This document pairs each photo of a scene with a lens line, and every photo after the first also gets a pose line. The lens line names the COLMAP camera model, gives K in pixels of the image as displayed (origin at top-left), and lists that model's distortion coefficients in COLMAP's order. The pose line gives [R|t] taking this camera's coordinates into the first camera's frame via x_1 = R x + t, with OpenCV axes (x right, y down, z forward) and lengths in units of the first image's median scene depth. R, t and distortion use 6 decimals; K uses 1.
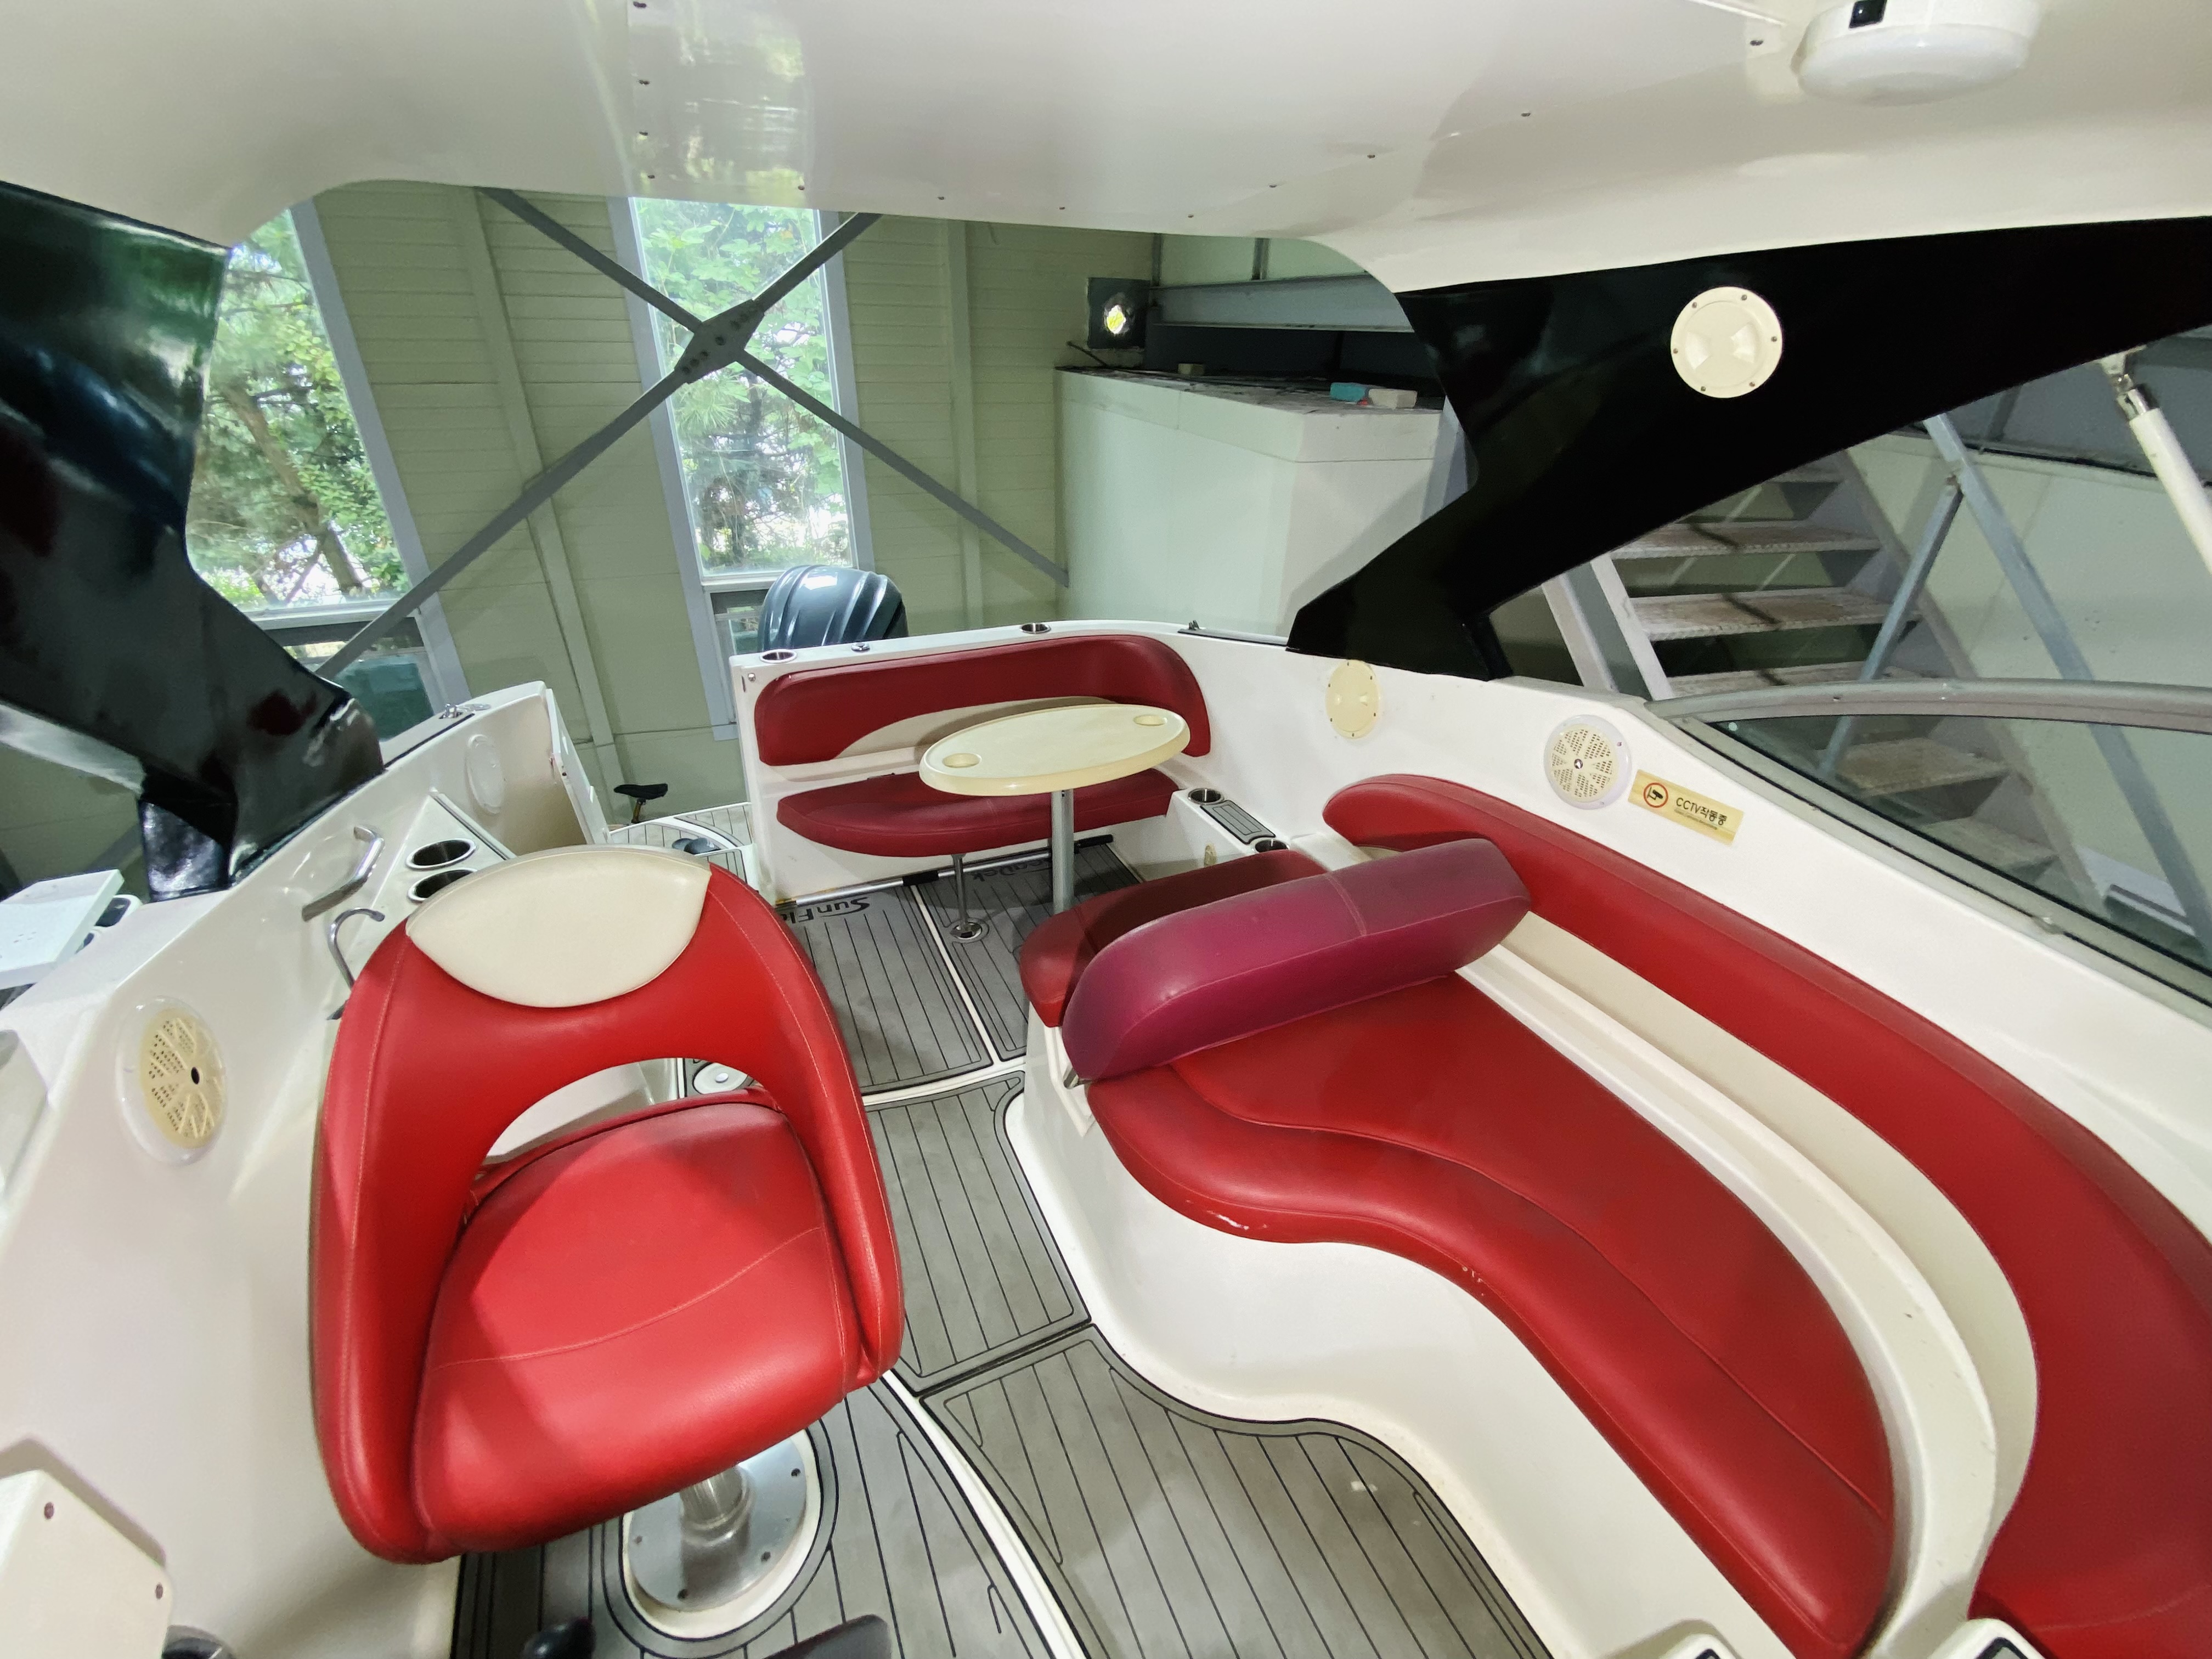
lens RADIAL K [[897.5, 0, 1106.0], [0, 897.5, 827.2], [0, 0, 1]] dist [0.024632, -0.021837]
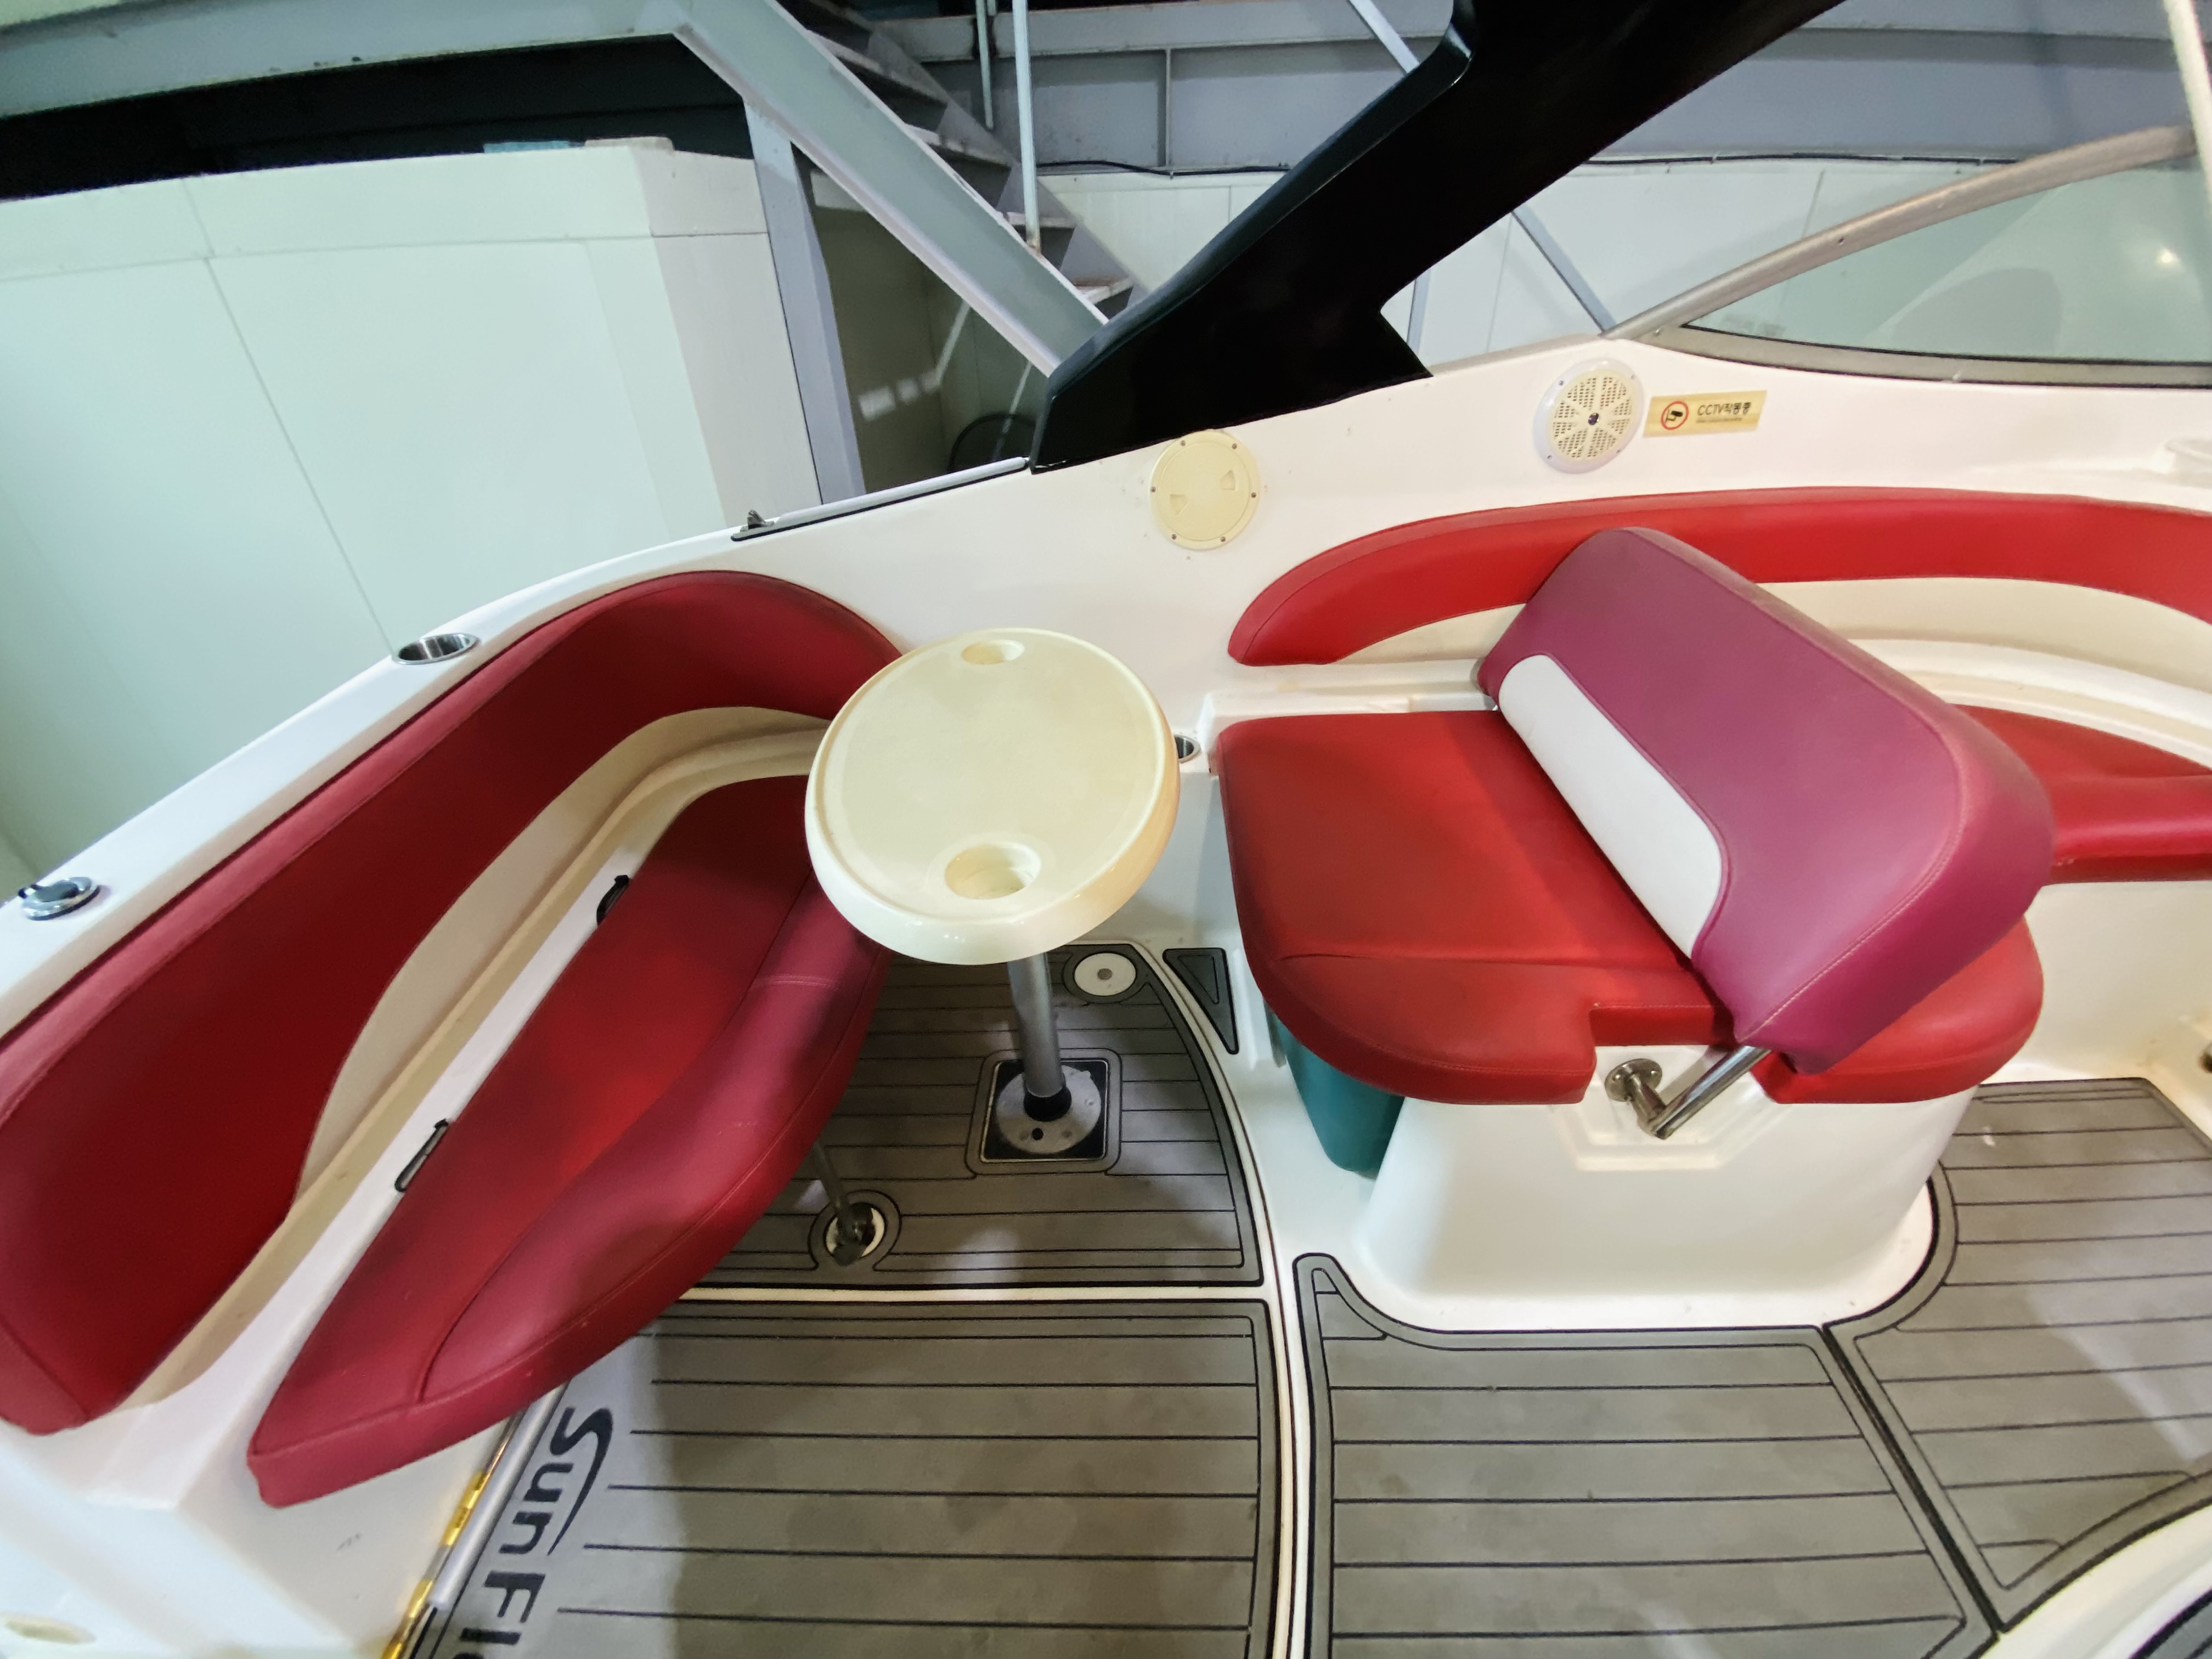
lens RADIAL K [[897.5, 0, 1106.0], [0, 897.5, 827.2], [0, 0, 1]] dist [0.024632, -0.021837]
pose [[0.427295, -0.536023, 0.728079, -0.556832], [0.468593, 0.819993, 0.328683, -0.262696], [-0.773201, 0.200728, 0.601556, 0.932001]]
